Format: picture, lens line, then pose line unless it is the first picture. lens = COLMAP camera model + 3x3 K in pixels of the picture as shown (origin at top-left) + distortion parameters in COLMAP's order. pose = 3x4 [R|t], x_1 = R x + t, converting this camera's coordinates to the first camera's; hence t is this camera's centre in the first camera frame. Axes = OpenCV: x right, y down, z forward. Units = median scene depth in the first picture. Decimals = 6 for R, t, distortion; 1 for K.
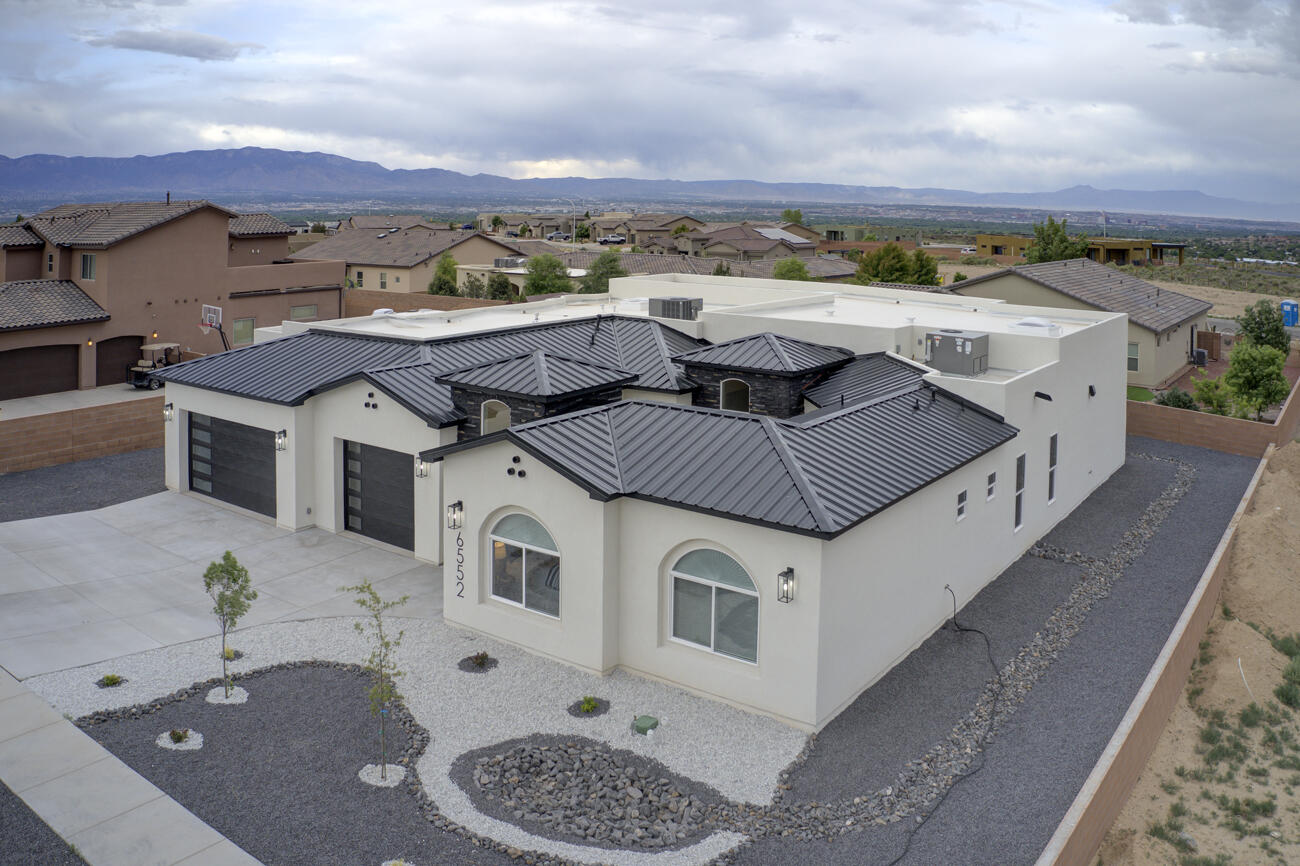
lens RADIAL K [[1076.8, 0, 653.9], [0, 1076.8, 384.4], [0, 0, 1]] dist [-0.185498, 0.010104]
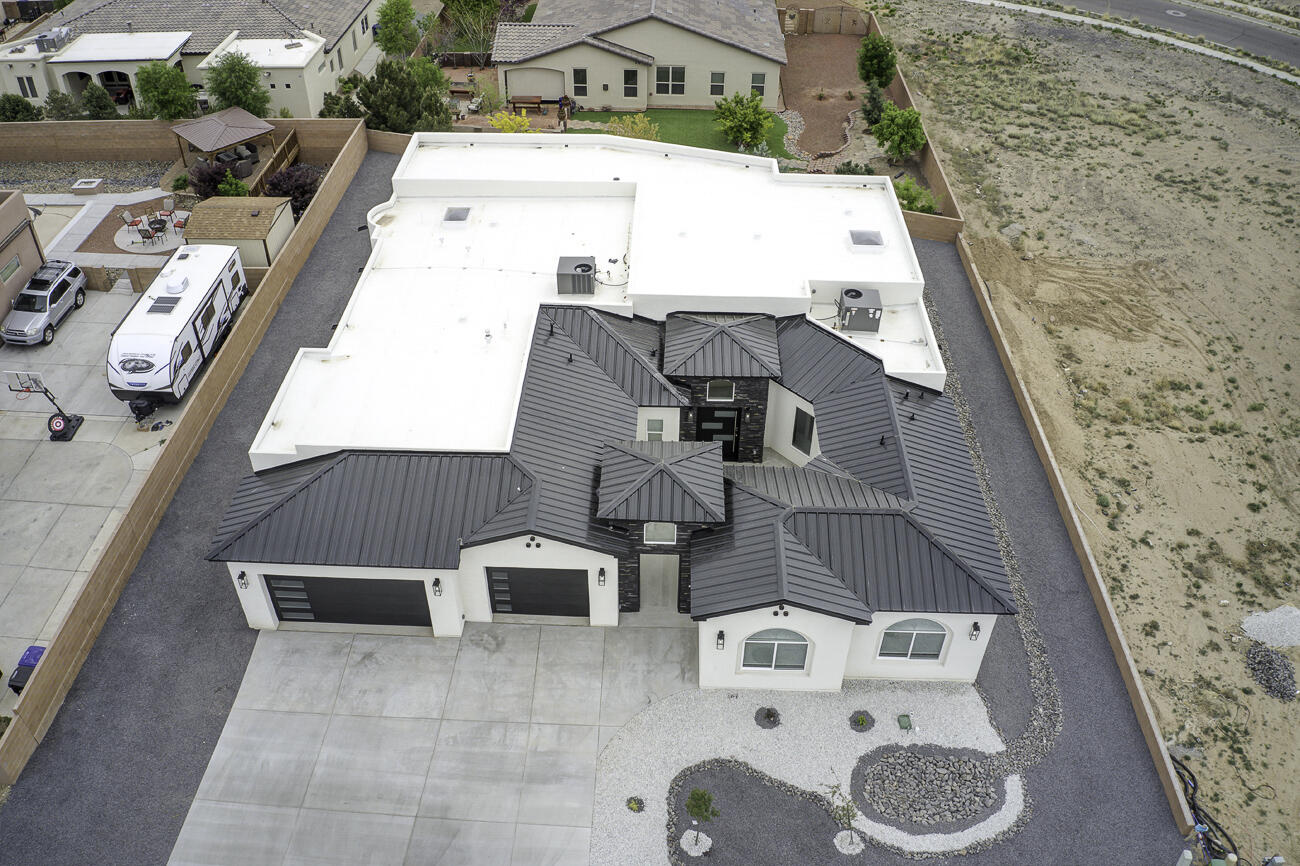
lens RADIAL K [[1053.3, 0, 650.0], [0, 1053.3, 433.0], [0, 0, 1]] dist [-0.098791, -0.000152]
pose [[0.826643, -0.365210, 0.428115, -0.582781], [0.099882, 0.843934, 0.527067, -0.652492], [-0.553791, -0.392935, 0.734110, 0.102242]]
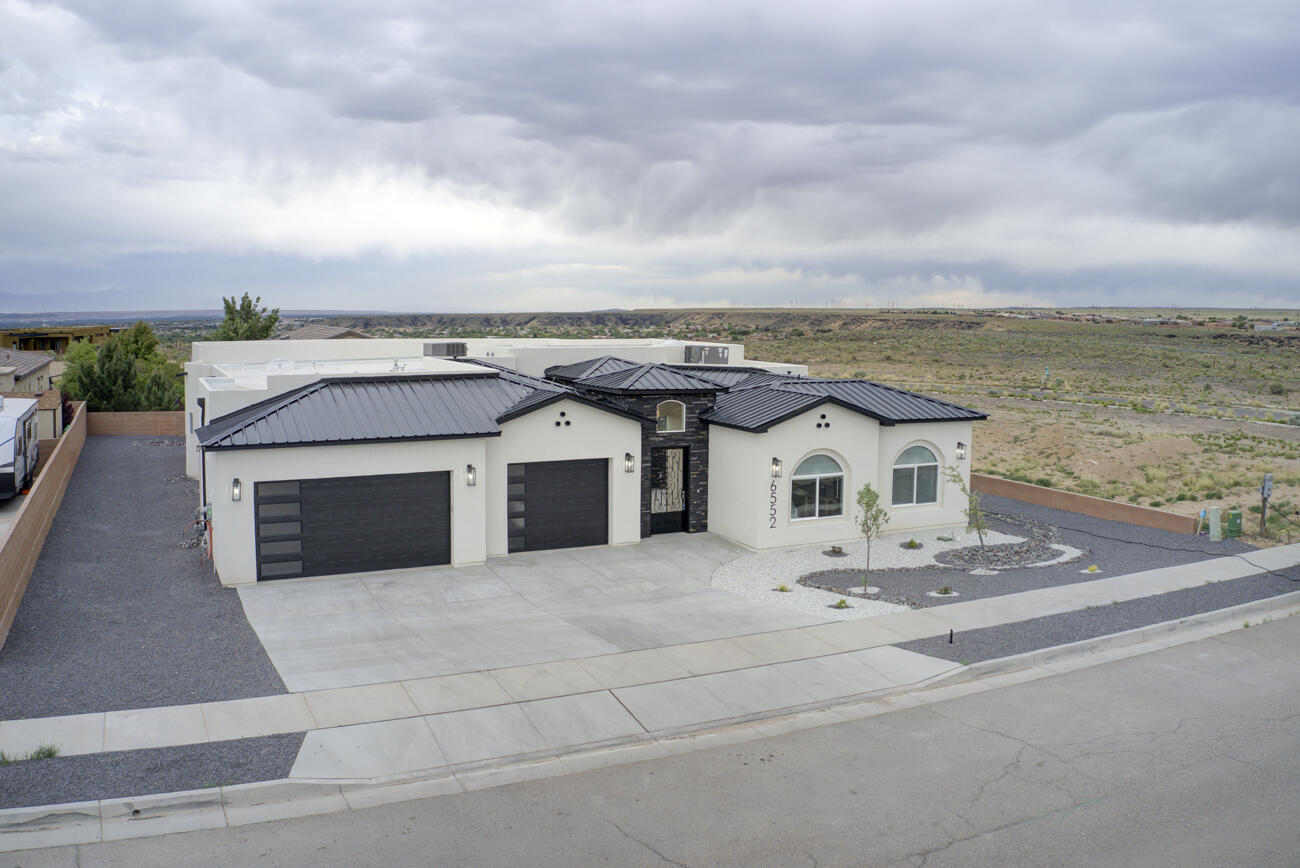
lens RADIAL K [[1096.7, 0, 650.0], [0, 1096.7, 434.0], [0, 0, 1]] dist [-0.193683, 0.004335]
pose [[0.464986, -0.106548, 0.878883, -1.167996], [0.145463, 0.988435, 0.042869, -0.005721], [-0.873286, 0.107911, 0.475107, 0.346662]]
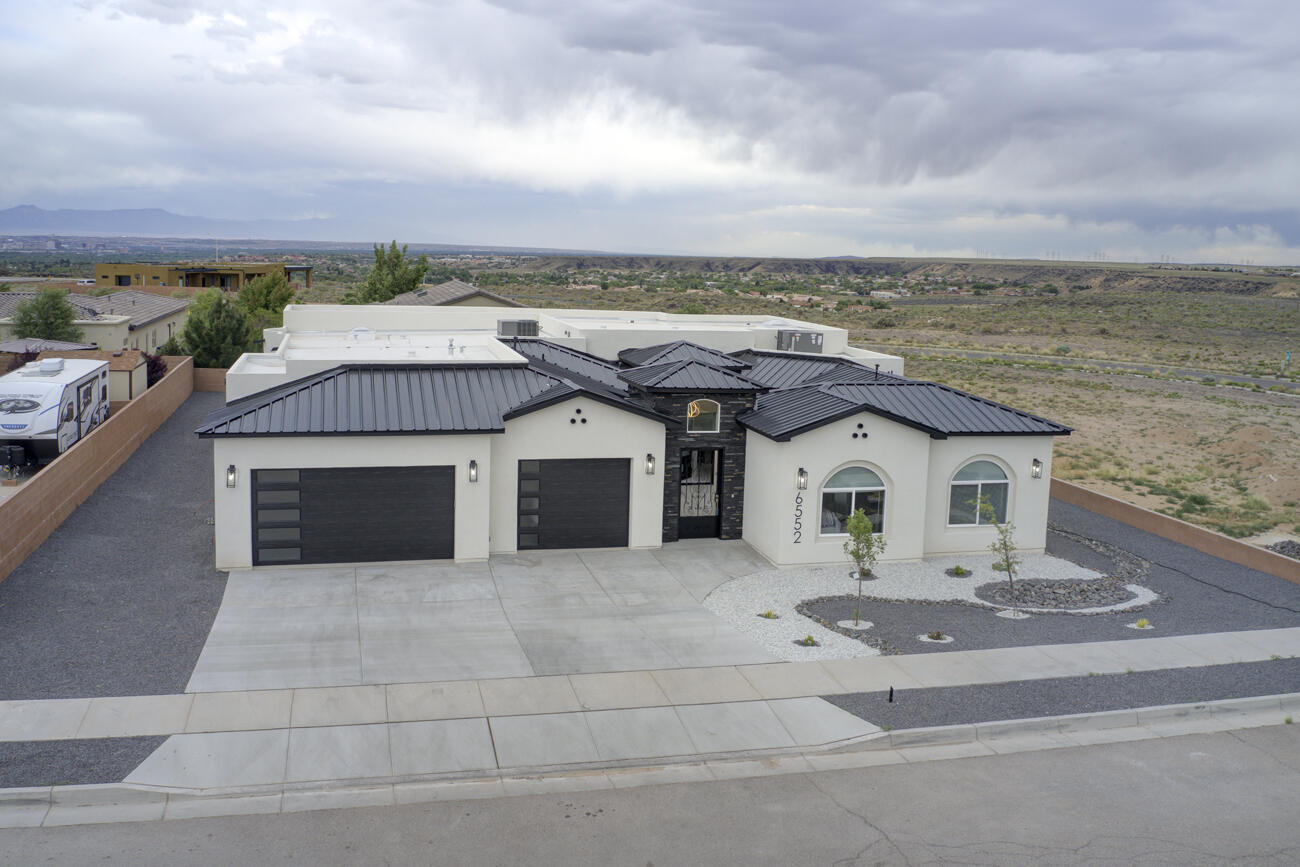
lens RADIAL K [[1173.0, 0, 630.2], [0, 1173.0, 430.5], [0, 0, 1]] dist [-0.079013, -0.013893]
pose [[0.643857, -0.109422, 0.757281, -1.073133], [0.107443, 0.992845, 0.052109, -0.026129], [-0.757565, 0.047814, 0.651007, 0.168032]]
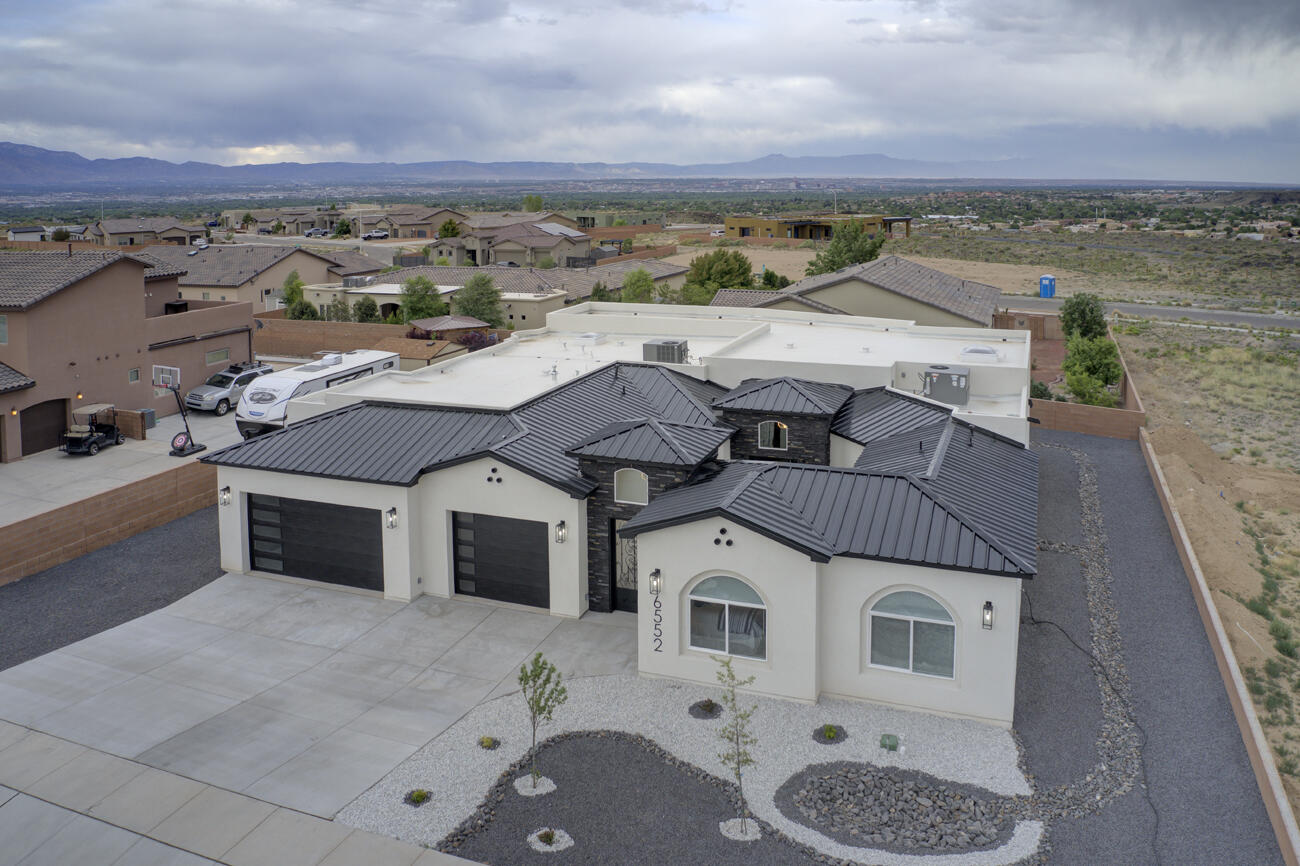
lens RADIAL K [[1019.4, 0, 642.0], [0, 1019.4, 400.9], [0, 0, 1]] dist [-0.071277, -0.011384]
pose [[0.966892, -0.074975, 0.243922, -0.346423], [0.063997, 0.996561, 0.052634, -0.099094], [-0.247029, -0.035281, 0.968366, -0.033996]]
